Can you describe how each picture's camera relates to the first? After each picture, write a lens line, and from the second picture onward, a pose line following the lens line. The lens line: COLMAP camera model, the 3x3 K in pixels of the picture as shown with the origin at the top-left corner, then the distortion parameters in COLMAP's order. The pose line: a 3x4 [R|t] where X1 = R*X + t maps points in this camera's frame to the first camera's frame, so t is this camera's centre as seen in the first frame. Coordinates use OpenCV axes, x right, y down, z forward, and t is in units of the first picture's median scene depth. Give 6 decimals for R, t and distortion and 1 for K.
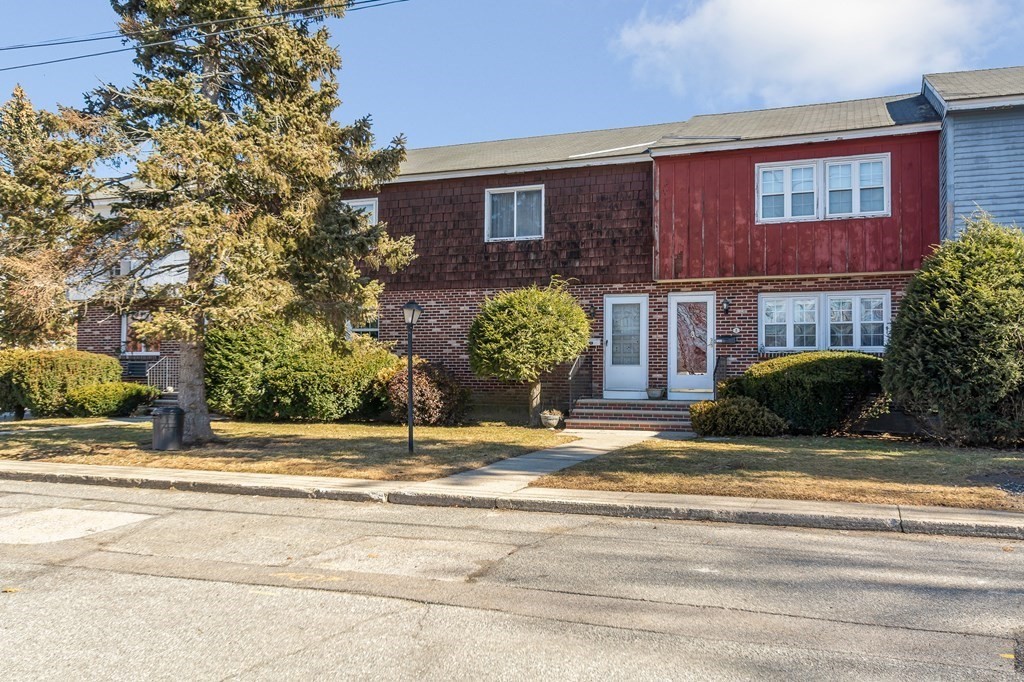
lens RADIAL K [[835.0, 0, 512.8], [0, 835.0, 342.5], [0, 0, 1]] dist [0.006832, 0.001503]
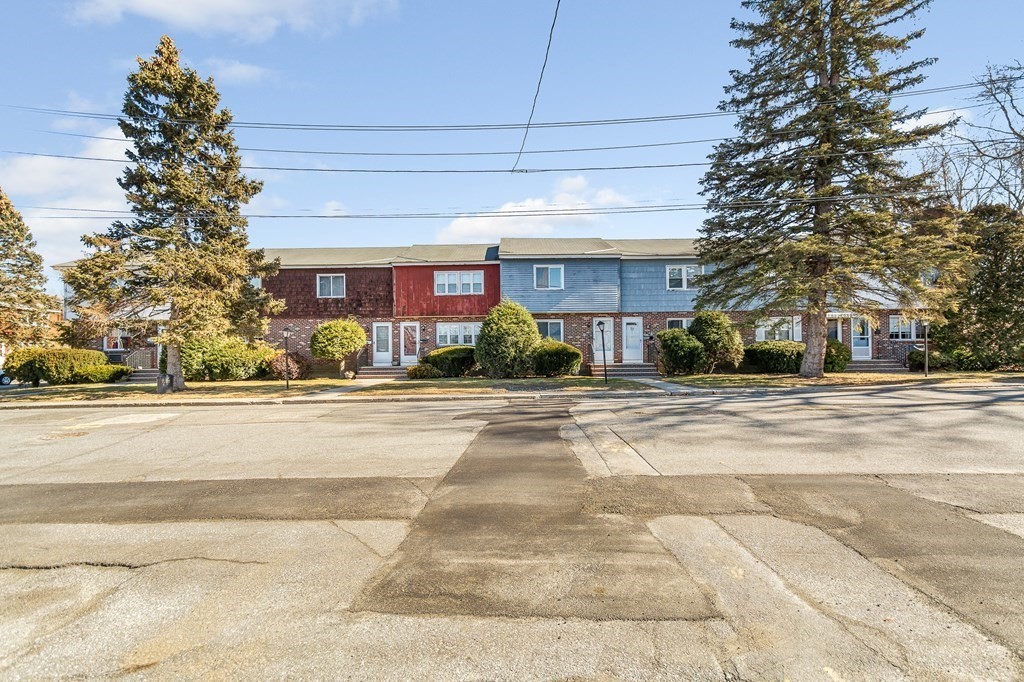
lens RADIAL K [[472.0, 0, 522.8], [0, 472.0, 357.8], [0, 0, 1]] dist [0.014678, -0.006275]
pose [[0.928302, -0.020127, 0.371282, 0.004968], [0.003917, 0.999008, 0.044362, -0.015688], [-0.371806, -0.039727, 0.927460, -0.439368]]
